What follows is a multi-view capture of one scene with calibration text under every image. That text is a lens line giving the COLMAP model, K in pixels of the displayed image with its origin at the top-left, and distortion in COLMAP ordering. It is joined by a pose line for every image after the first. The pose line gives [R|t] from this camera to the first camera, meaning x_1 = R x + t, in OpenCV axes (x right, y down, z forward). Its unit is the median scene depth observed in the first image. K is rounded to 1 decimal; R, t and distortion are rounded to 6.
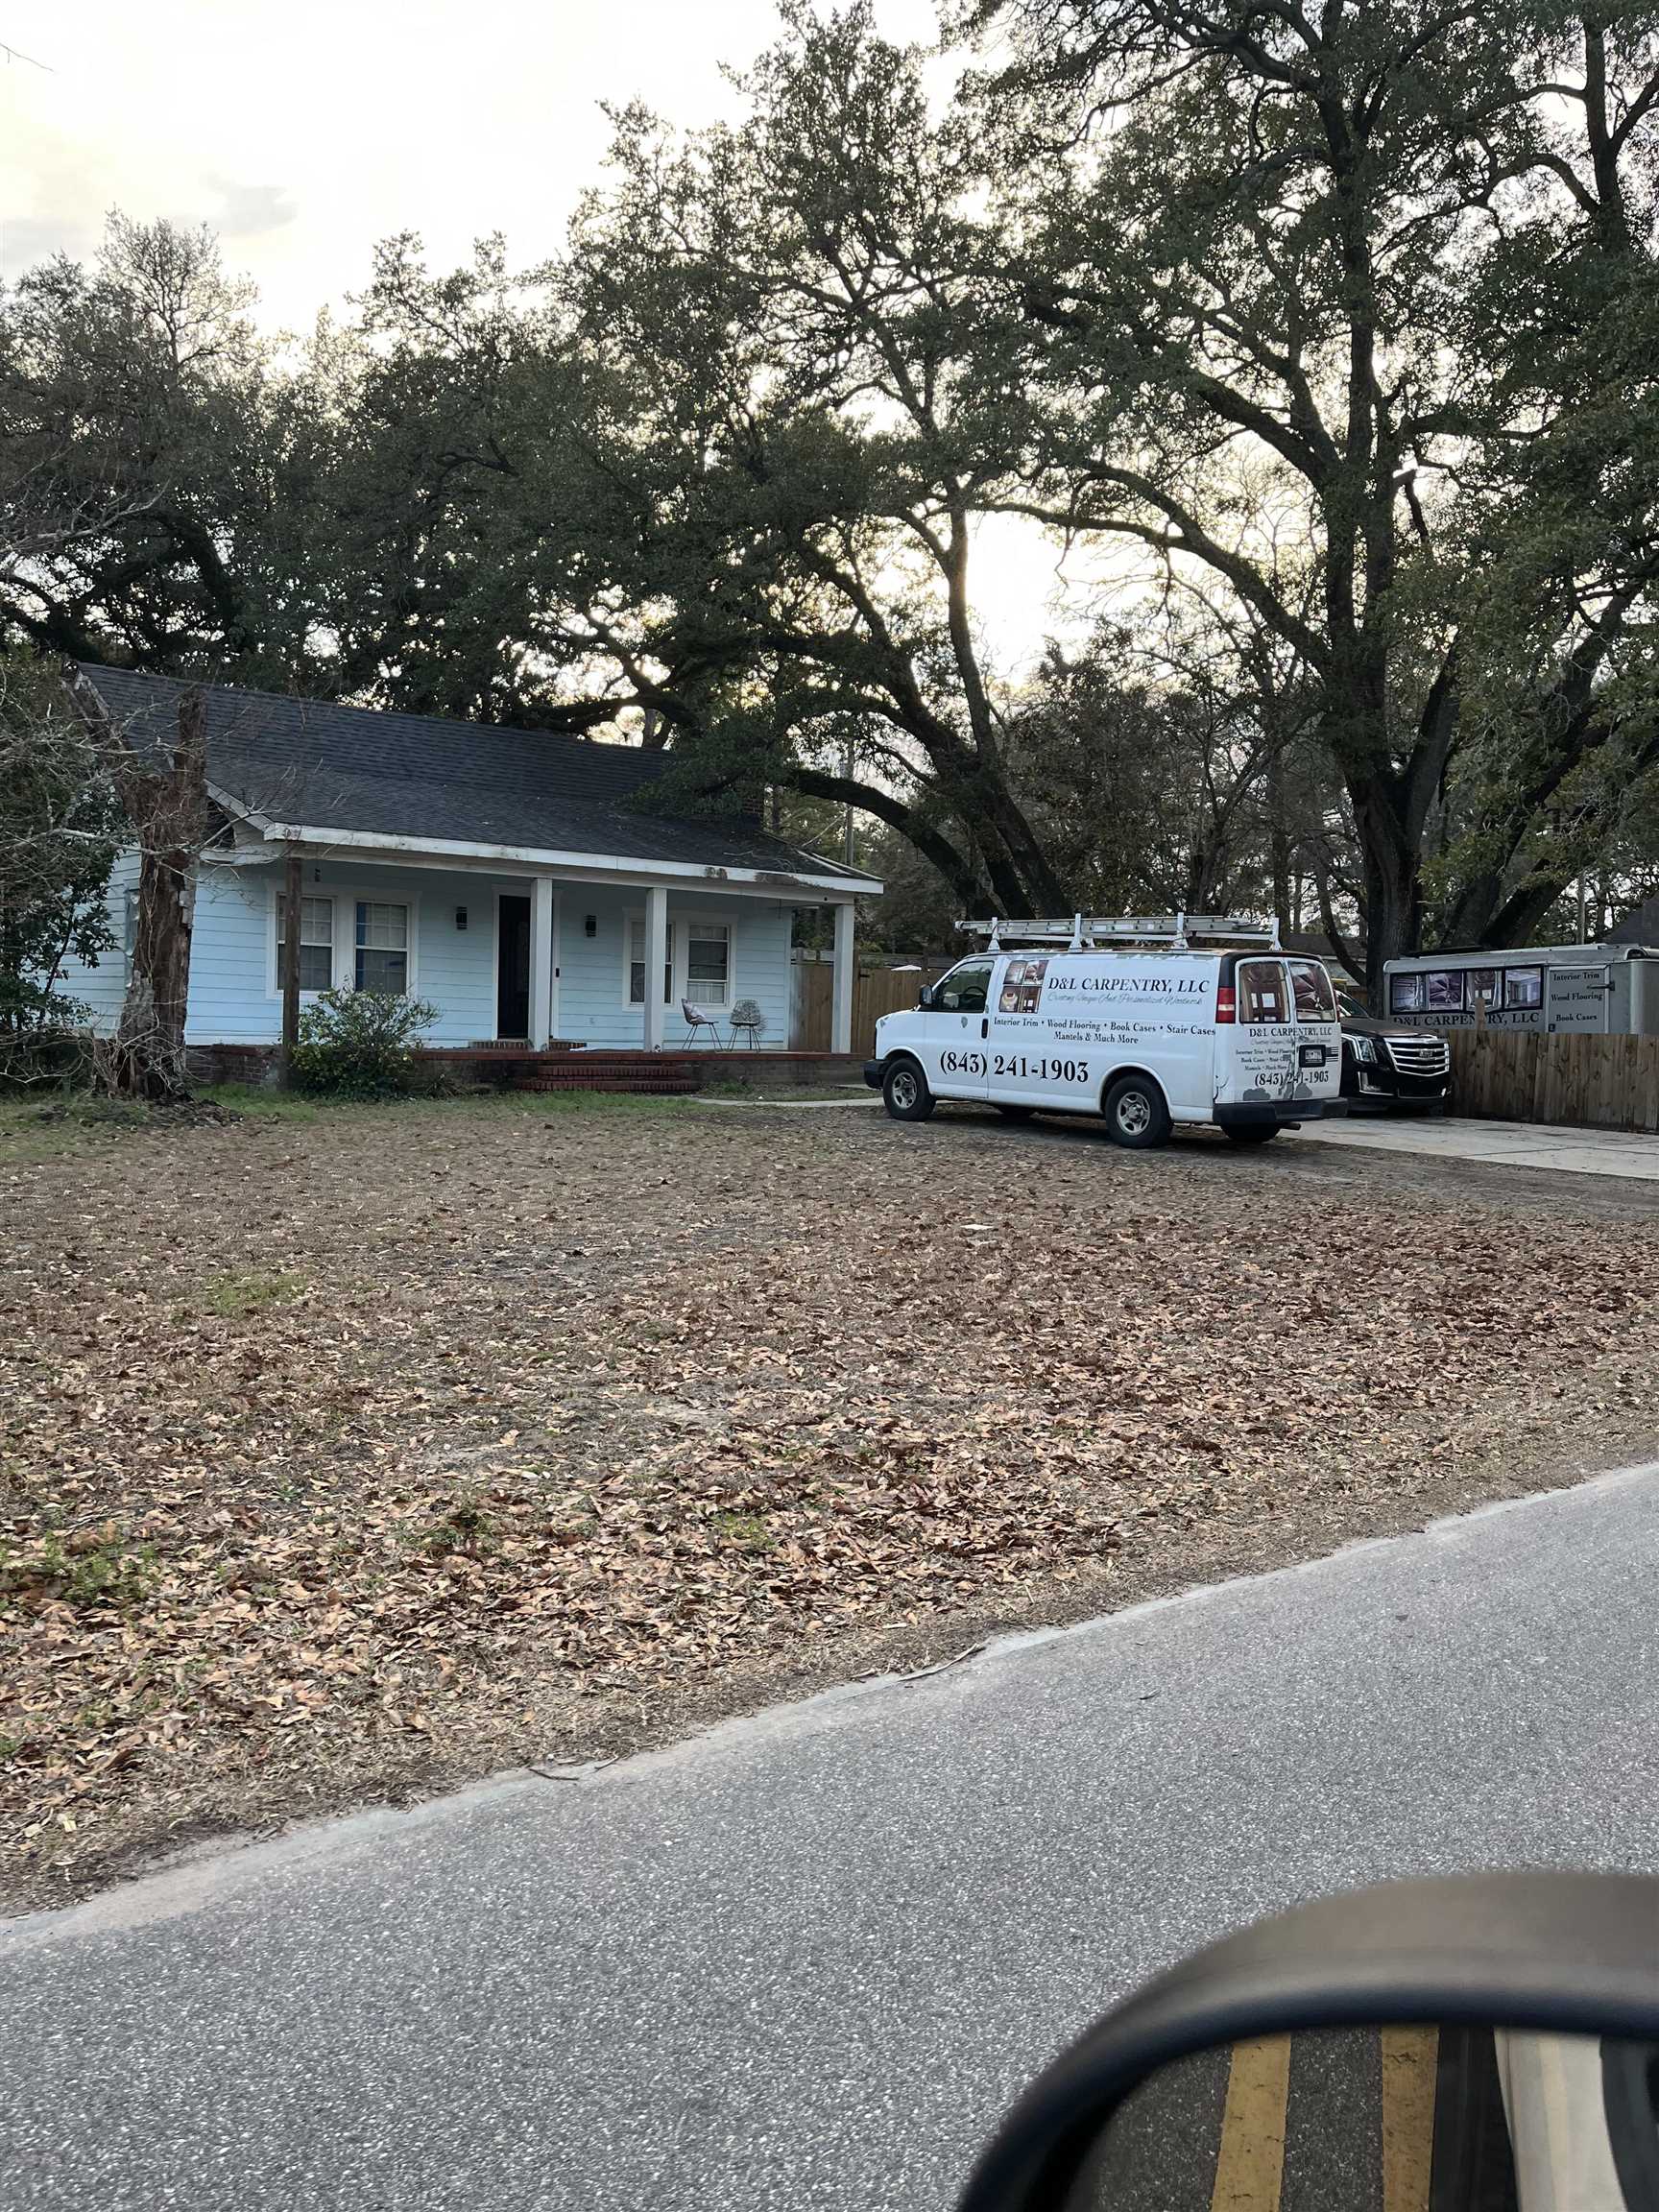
lens RADIAL K [[1676.9, 0, 839.7], [0, 1676.9, 1111.4], [0, 0, 1]] dist [0.064041, -0.092686]
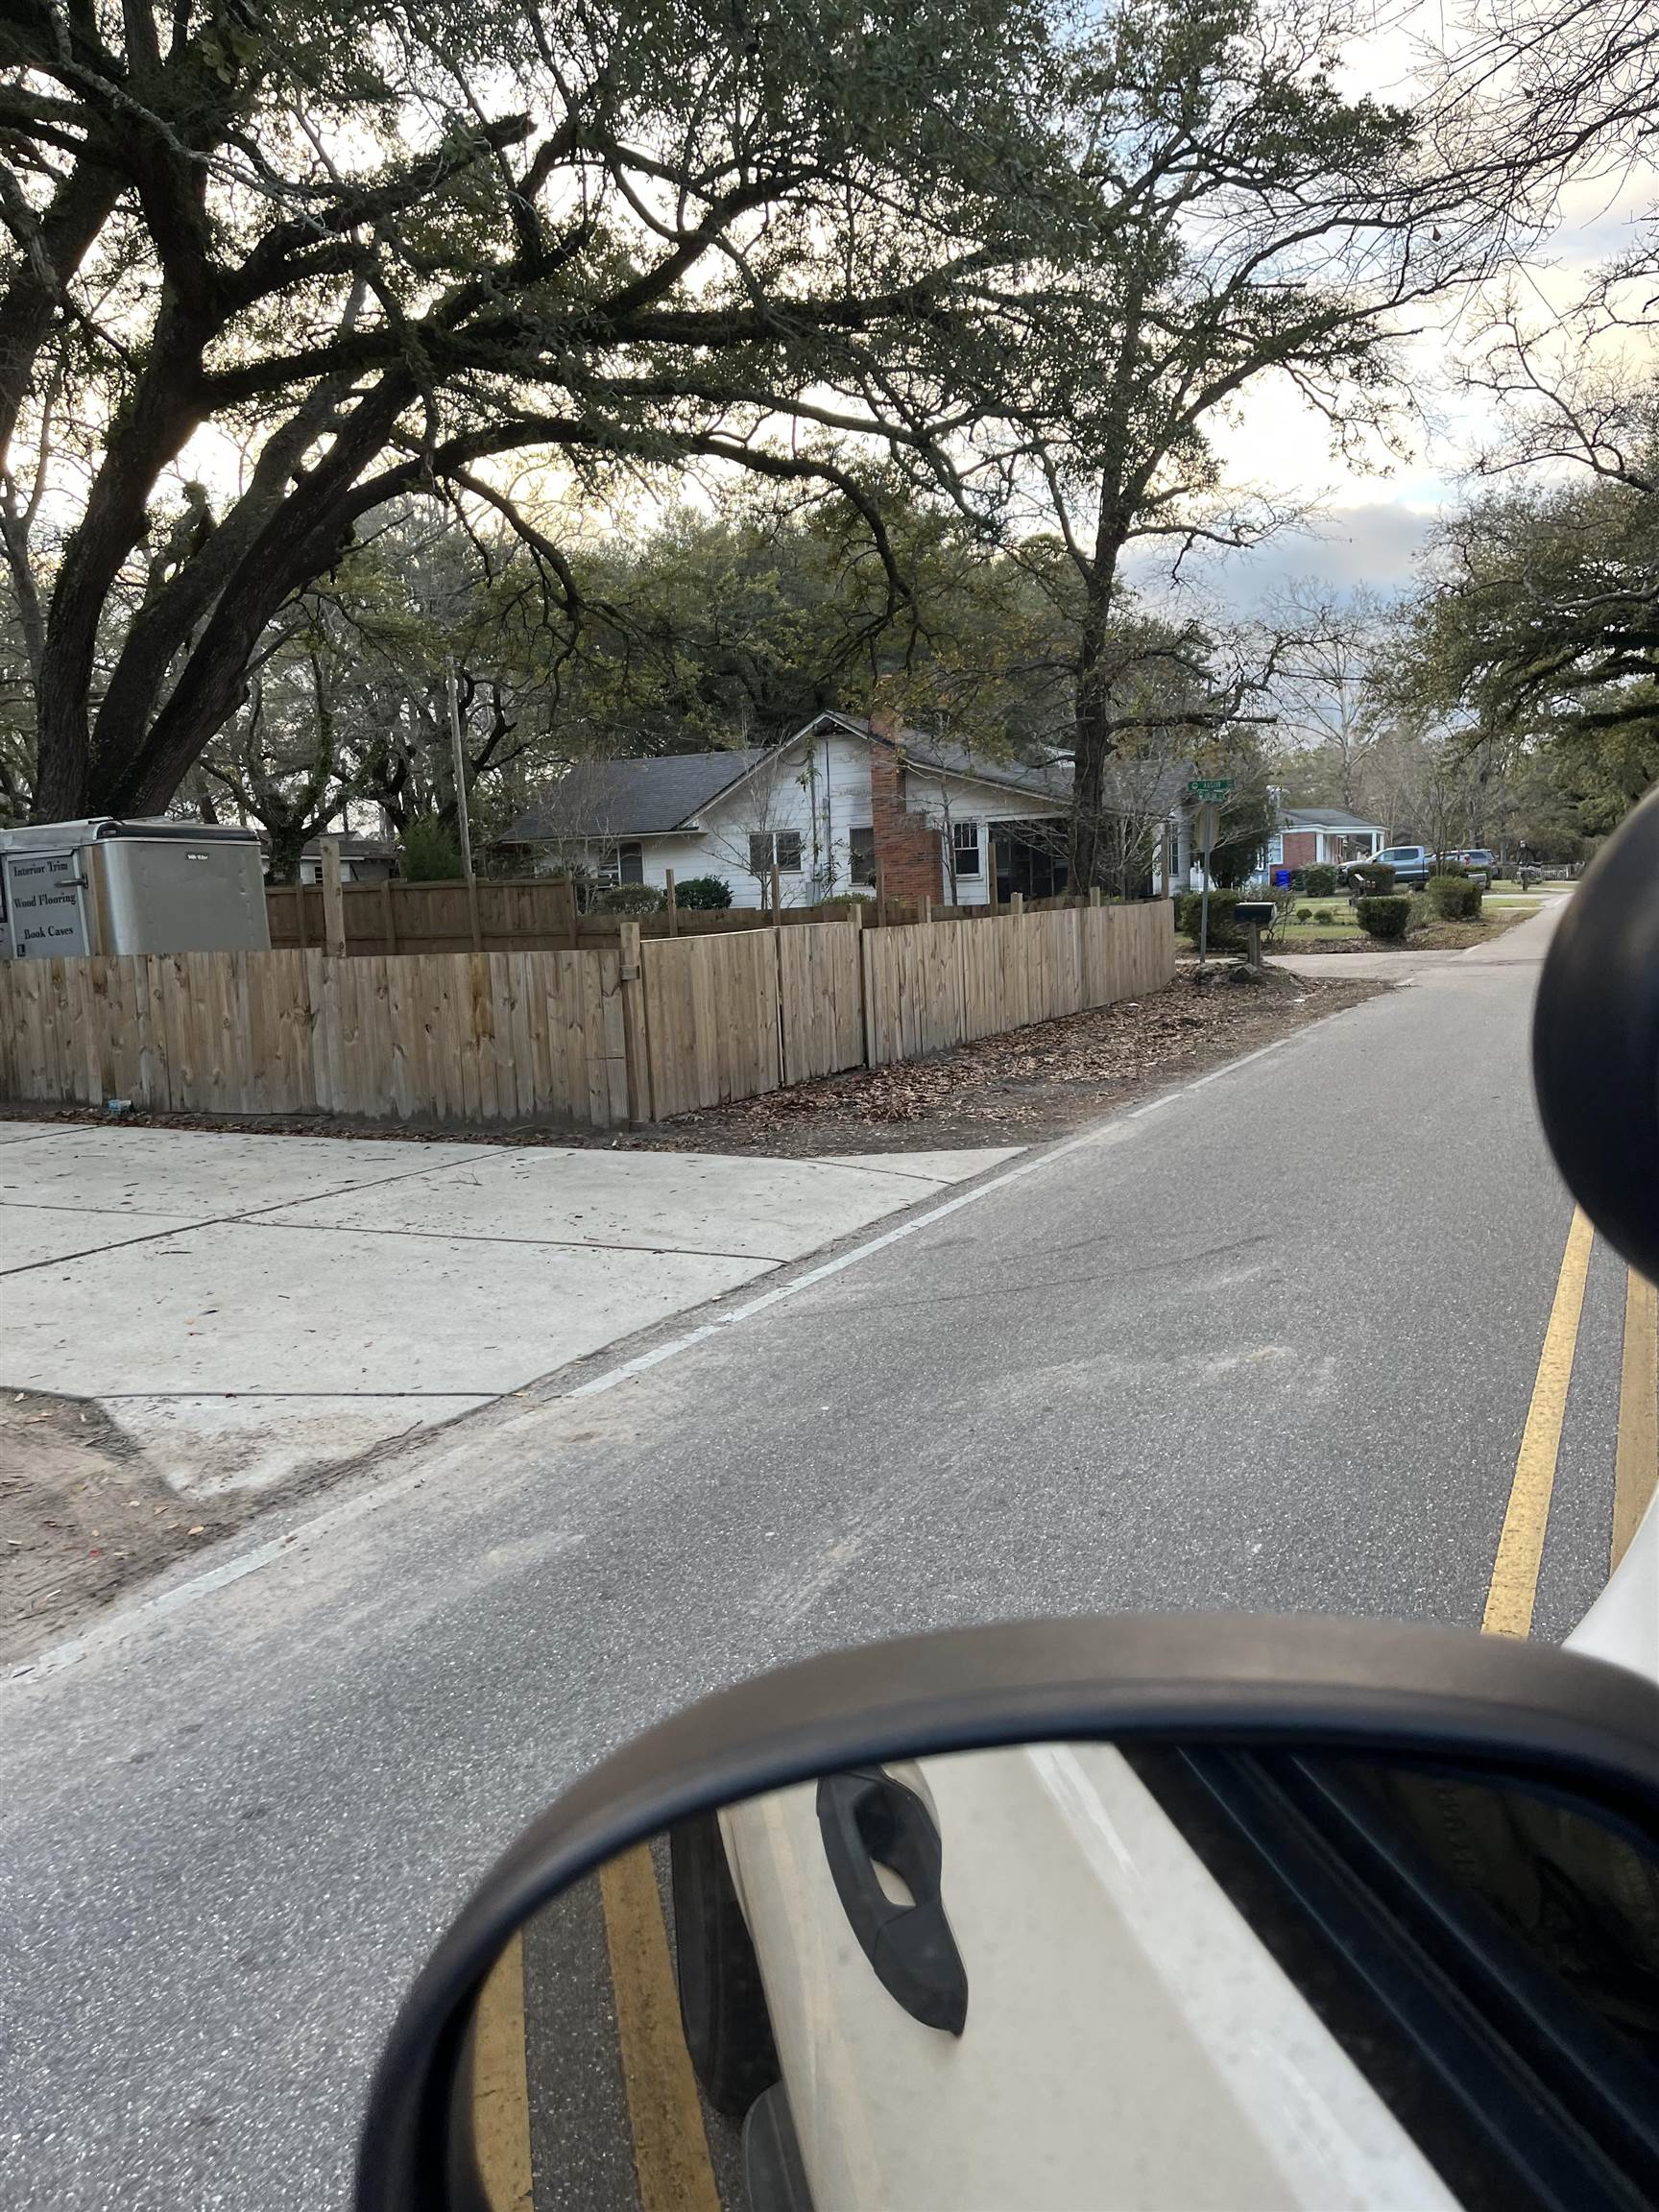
lens RADIAL K [[1676.9, 0, 832.8], [0, 1676.9, 1100.5], [0, 0, 1]] dist [0.064041, -0.092686]
pose [[0.879034, -0.114057, 0.462914, 0.384941], [0.090657, 0.993234, 0.072573, -0.011430], [-0.468060, -0.021827, 0.883427, 0.282202]]
